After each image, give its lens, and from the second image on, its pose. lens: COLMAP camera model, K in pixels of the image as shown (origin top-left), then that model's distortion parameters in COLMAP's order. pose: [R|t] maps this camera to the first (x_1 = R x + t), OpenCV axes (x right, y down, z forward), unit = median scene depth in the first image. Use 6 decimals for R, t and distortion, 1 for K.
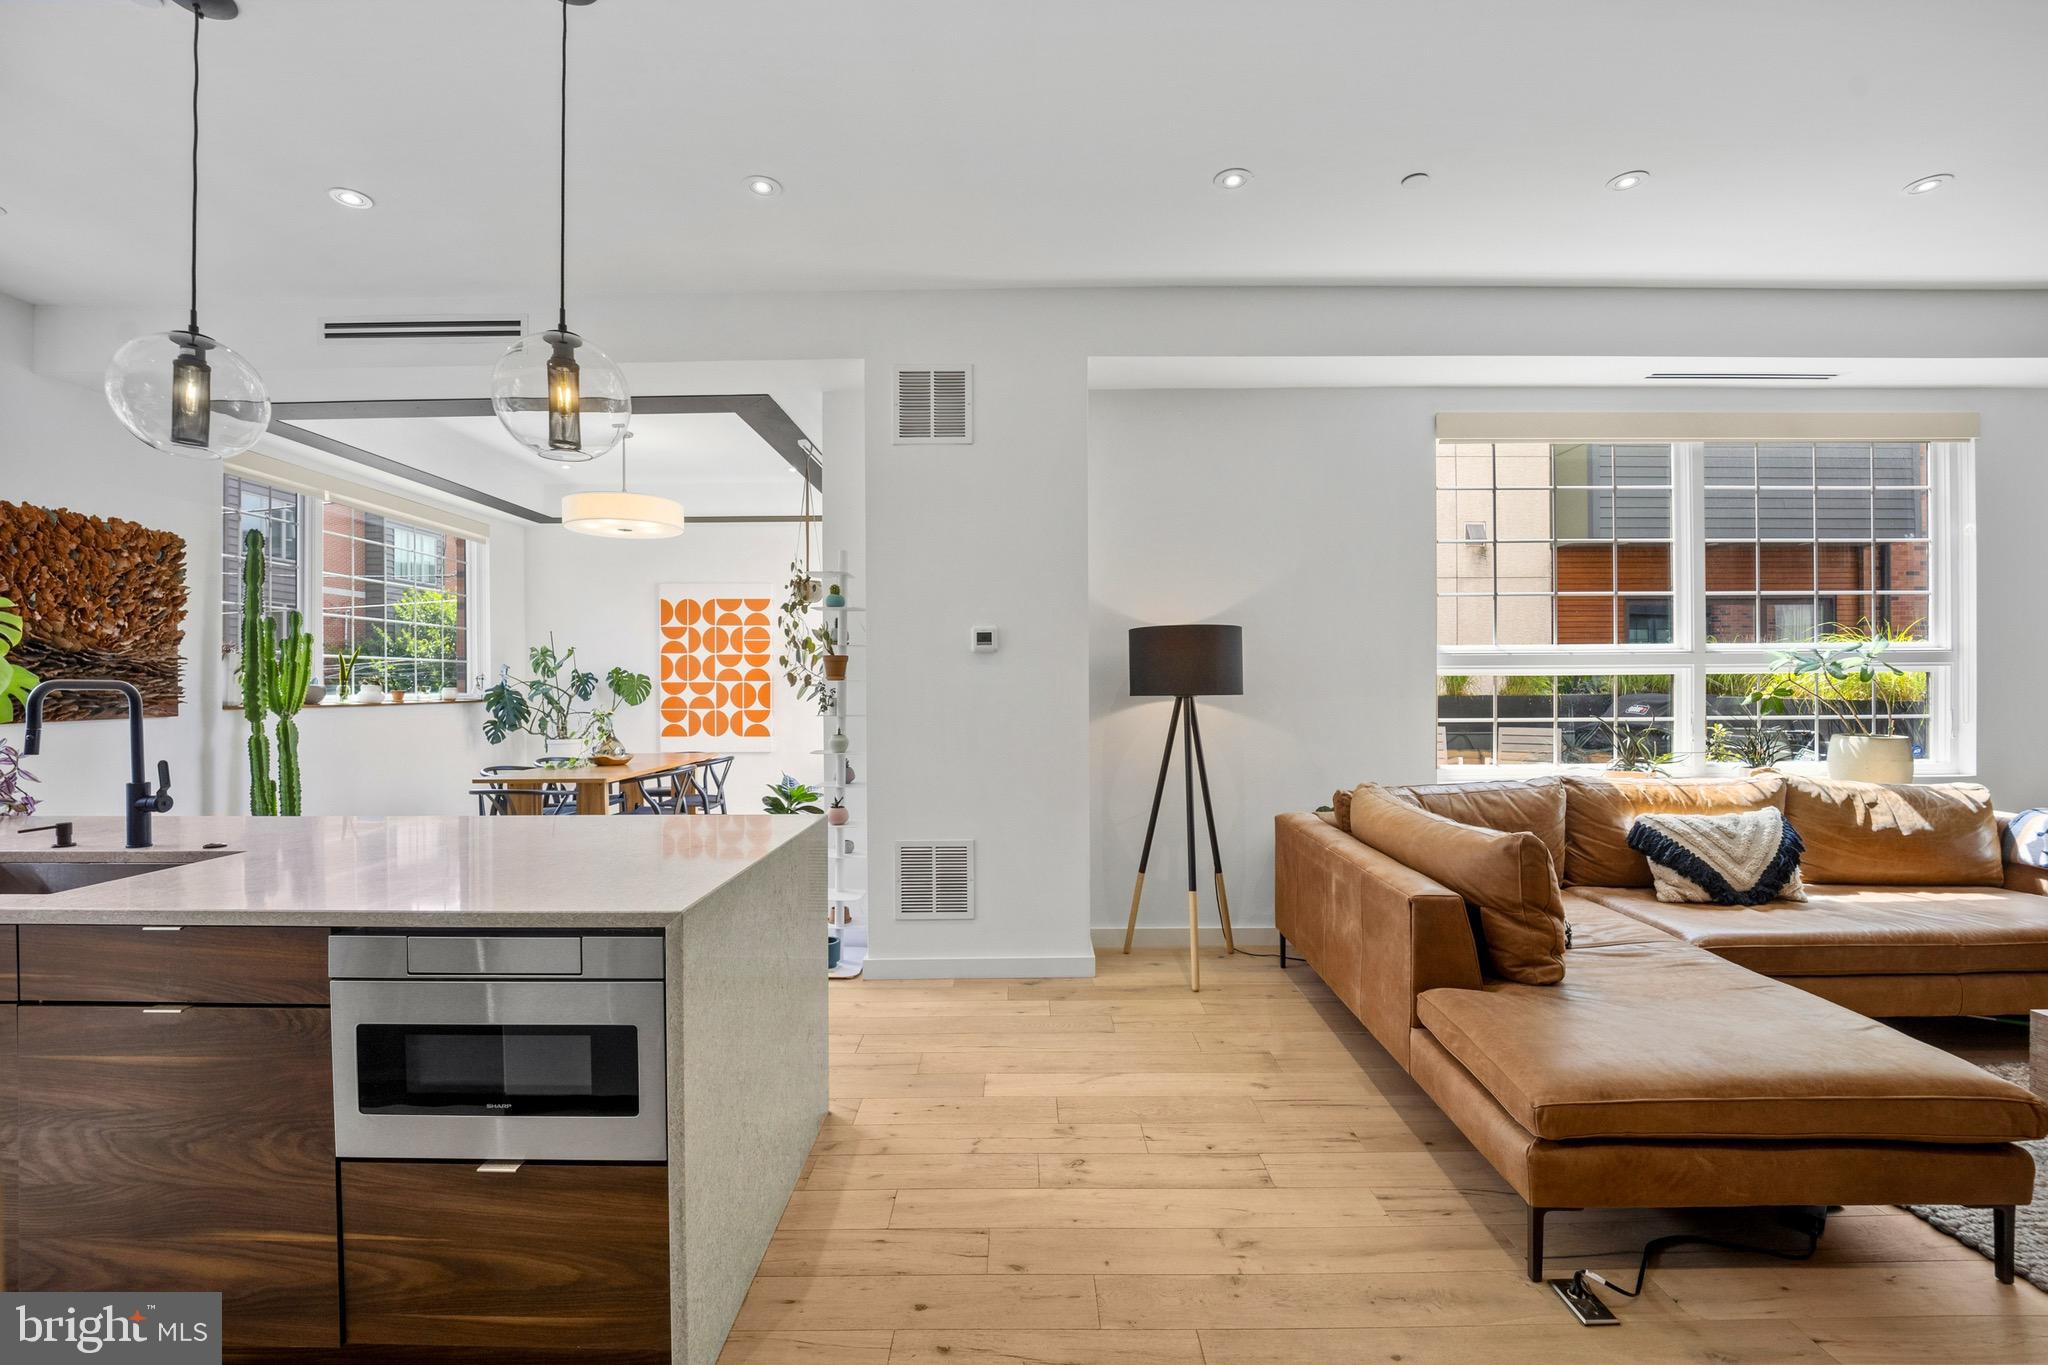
lens RADIAL K [[840.5, 0, 1027.0], [0, 840.5, 683.1], [0, 0, 1]] dist [-0.019477, 0.001153]
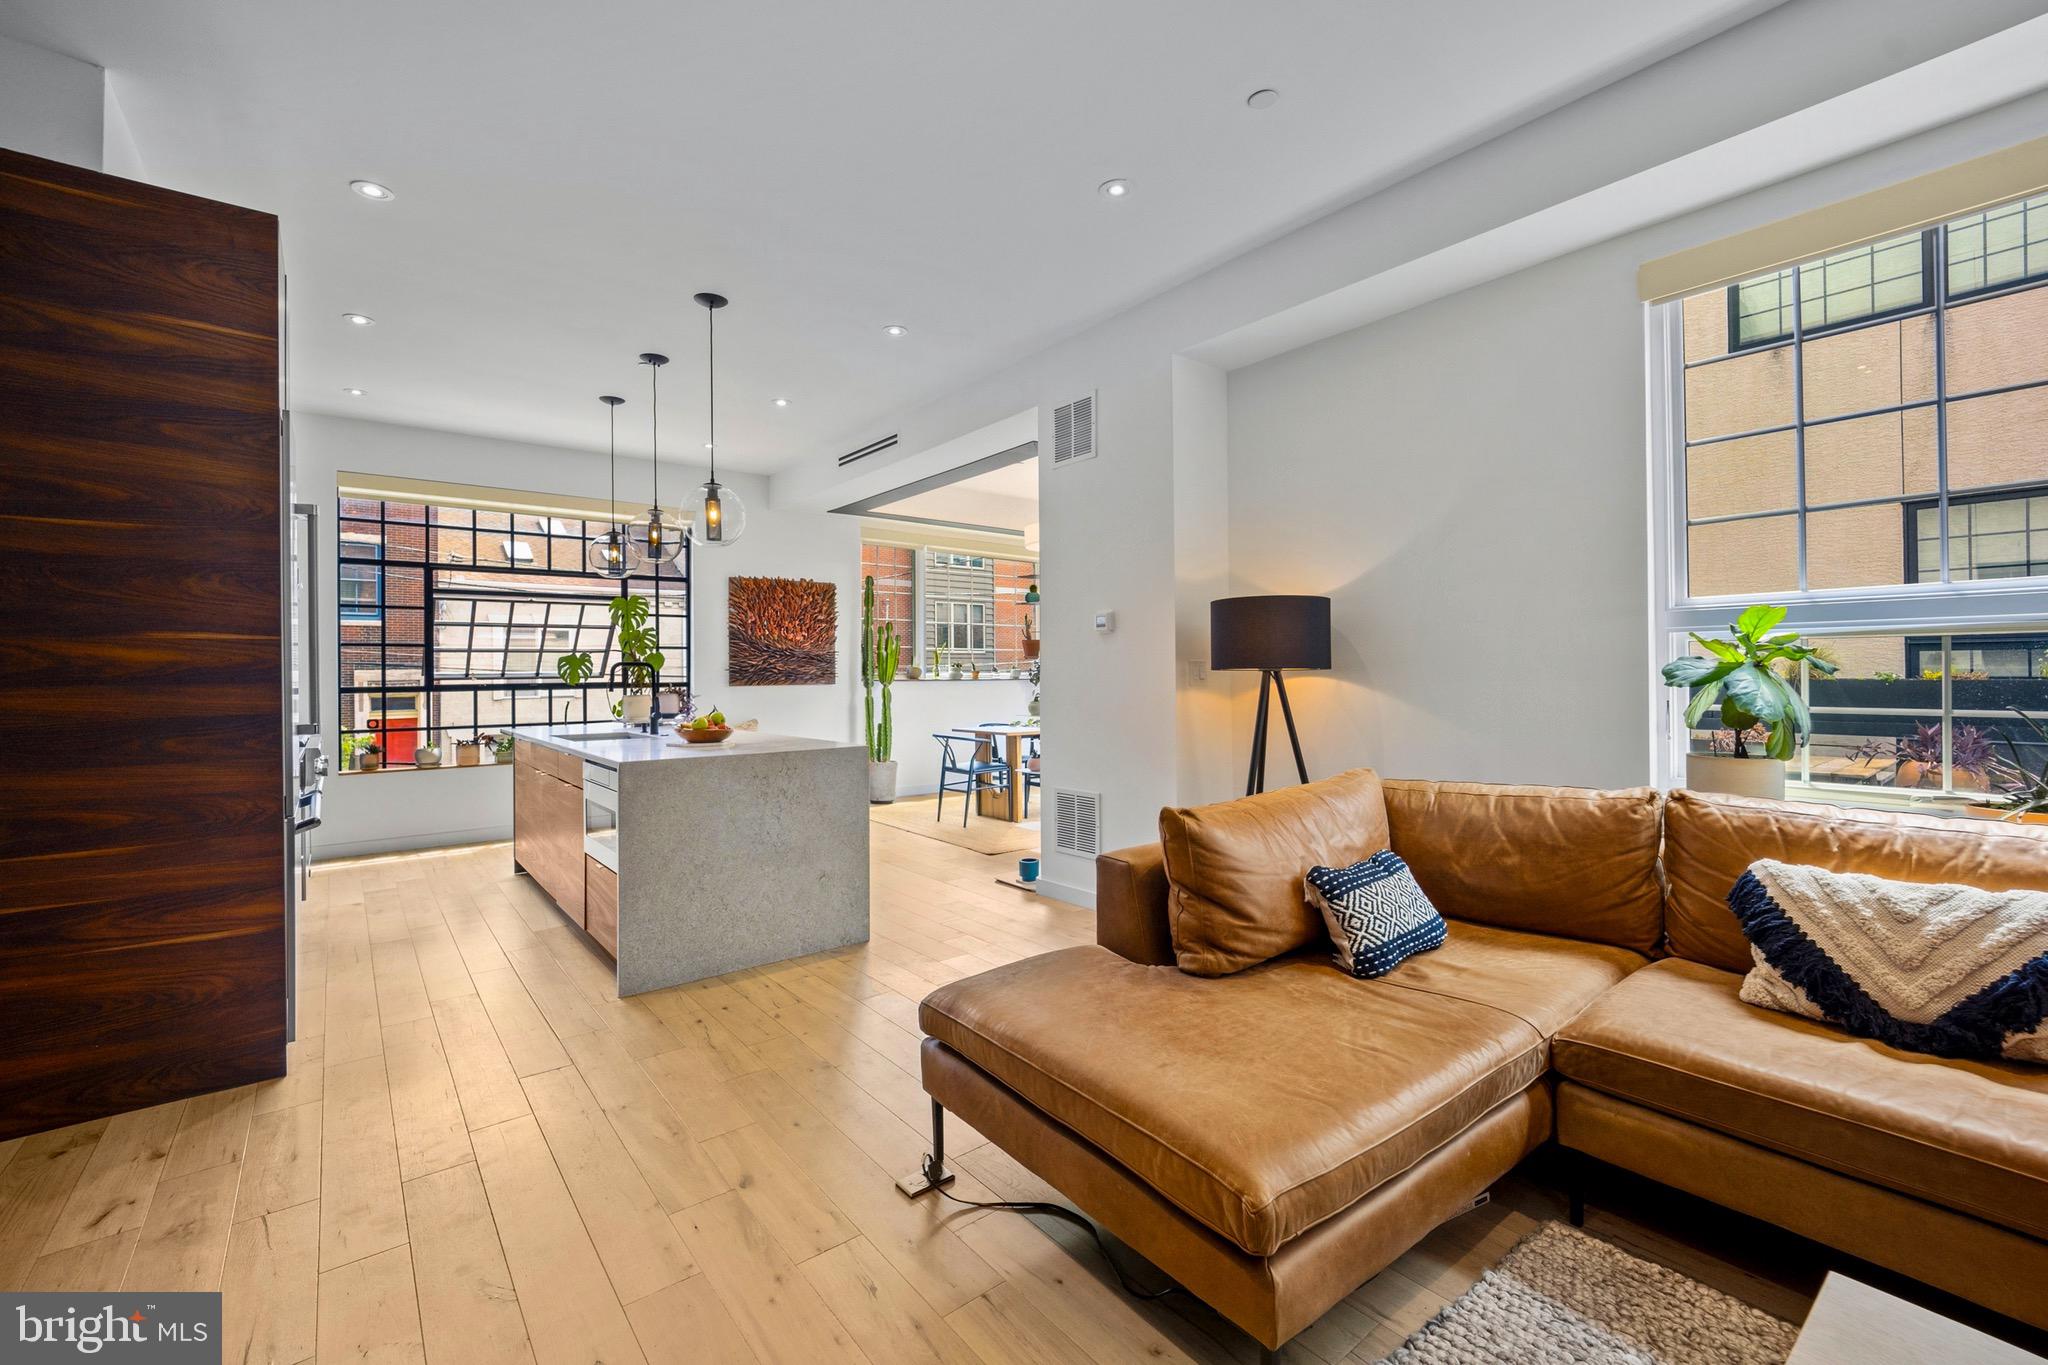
lens RADIAL K [[864.6, 0, 1025.1], [0, 864.6, 668.7], [0, 0, 1]] dist [0.001398, 0.000338]
pose [[0.627936, -0.004391, -0.778253, 0.779577], [0.004617, 0.999988, -0.001917, 0.013678], [0.778251, -0.002390, 0.627948, 0.152878]]
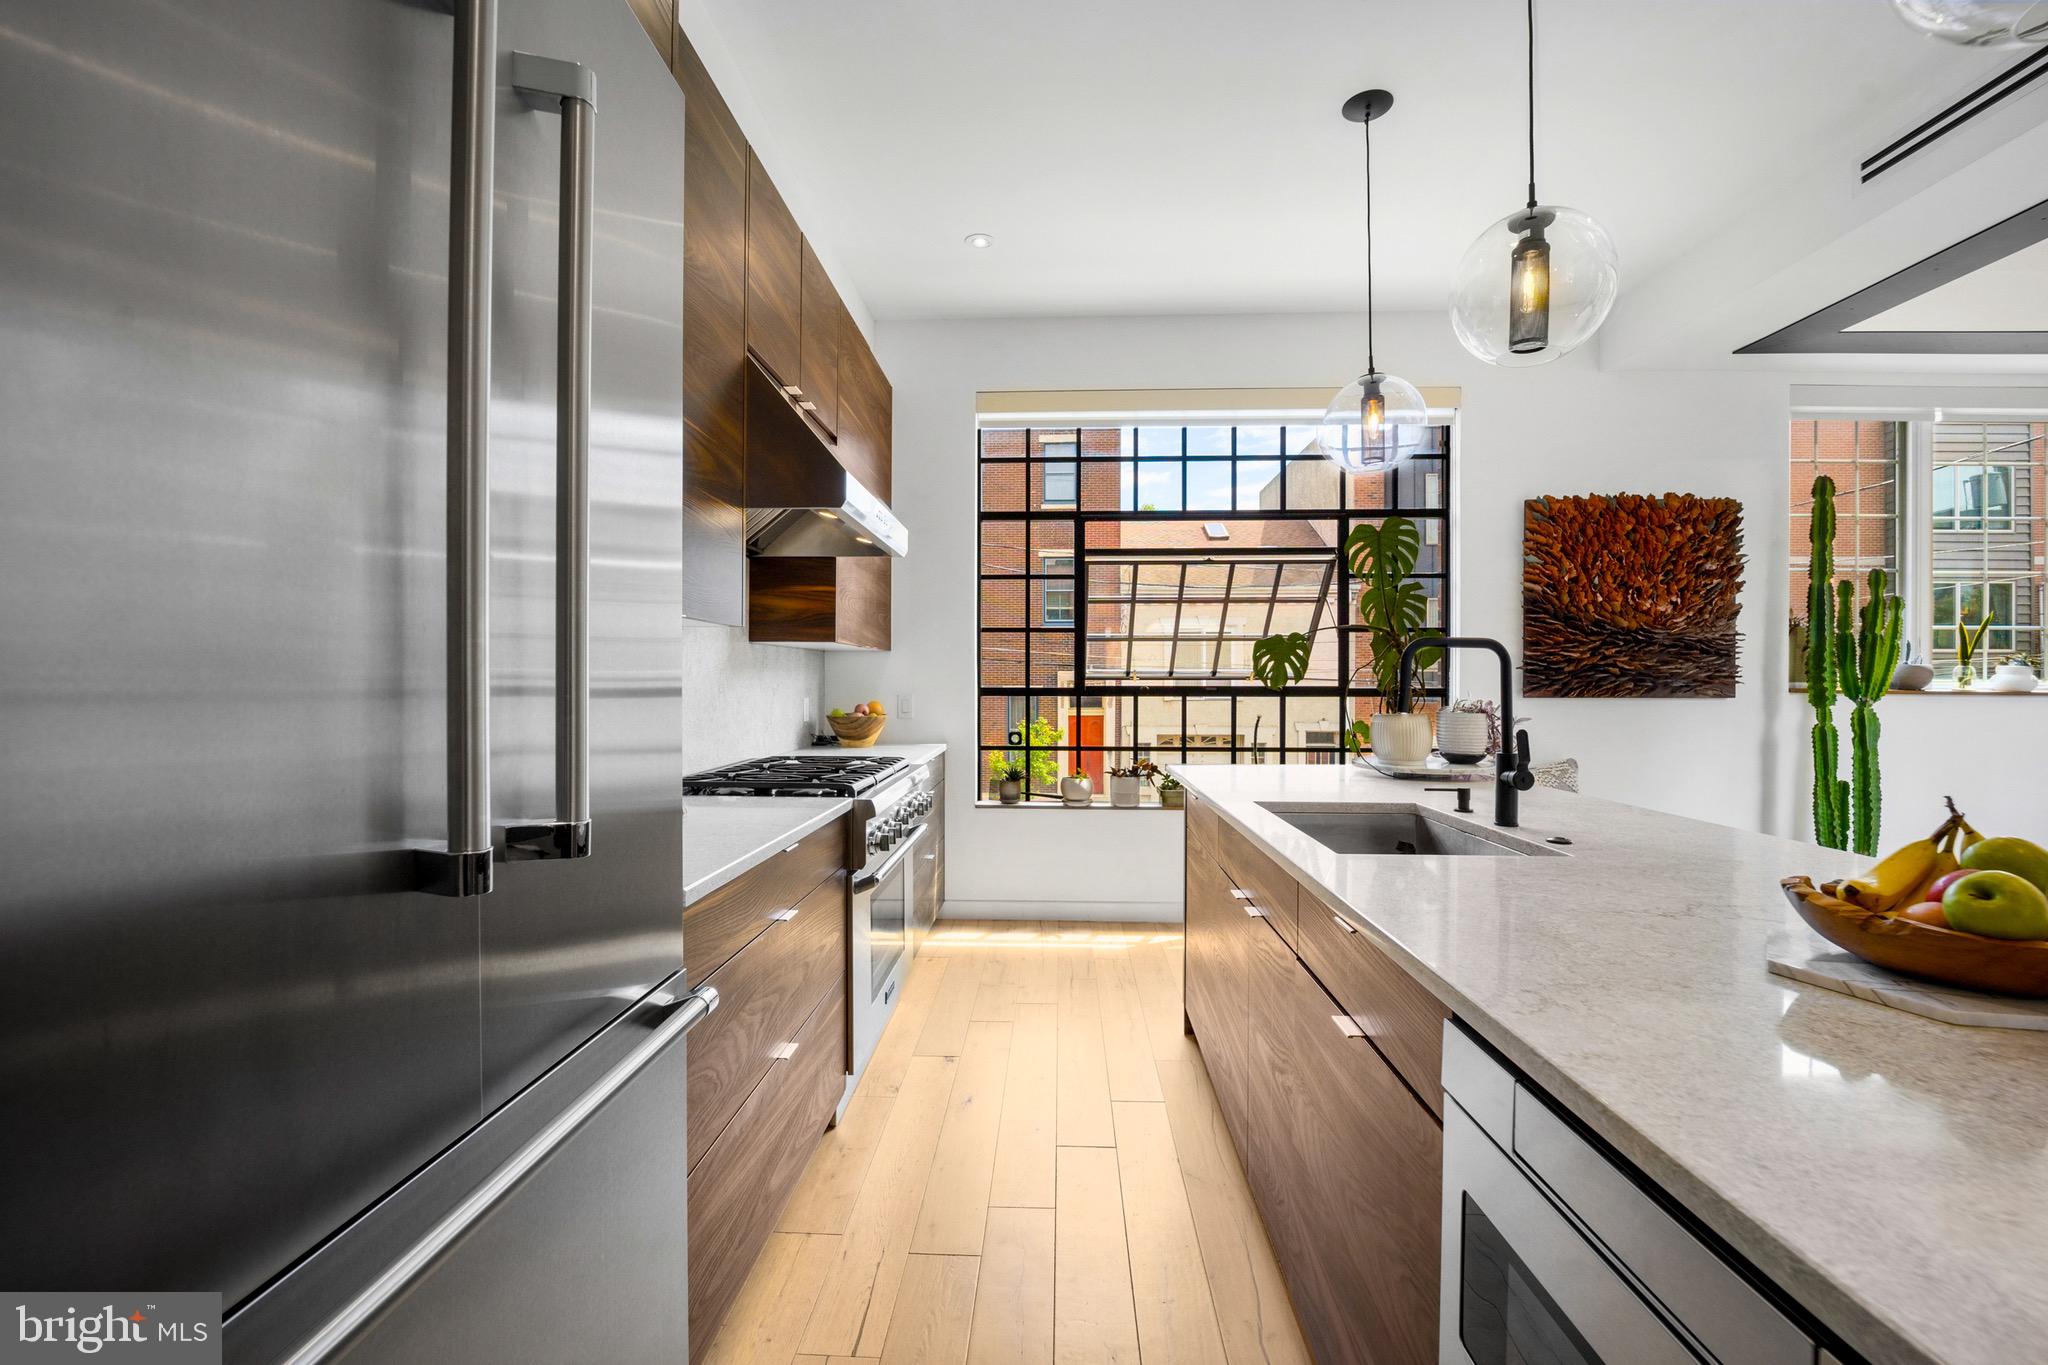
lens RADIAL K [[840.5, 0, 1027.0], [0, 840.5, 683.1], [0, 0, 1]] dist [-0.019477, 0.001153]
pose [[-0.041197, 0.009219, -0.999108, -0.085534], [-0.004402, 0.999946, 0.009408, 0.021104], [0.999141, 0.004786, -0.041155, 0.279955]]
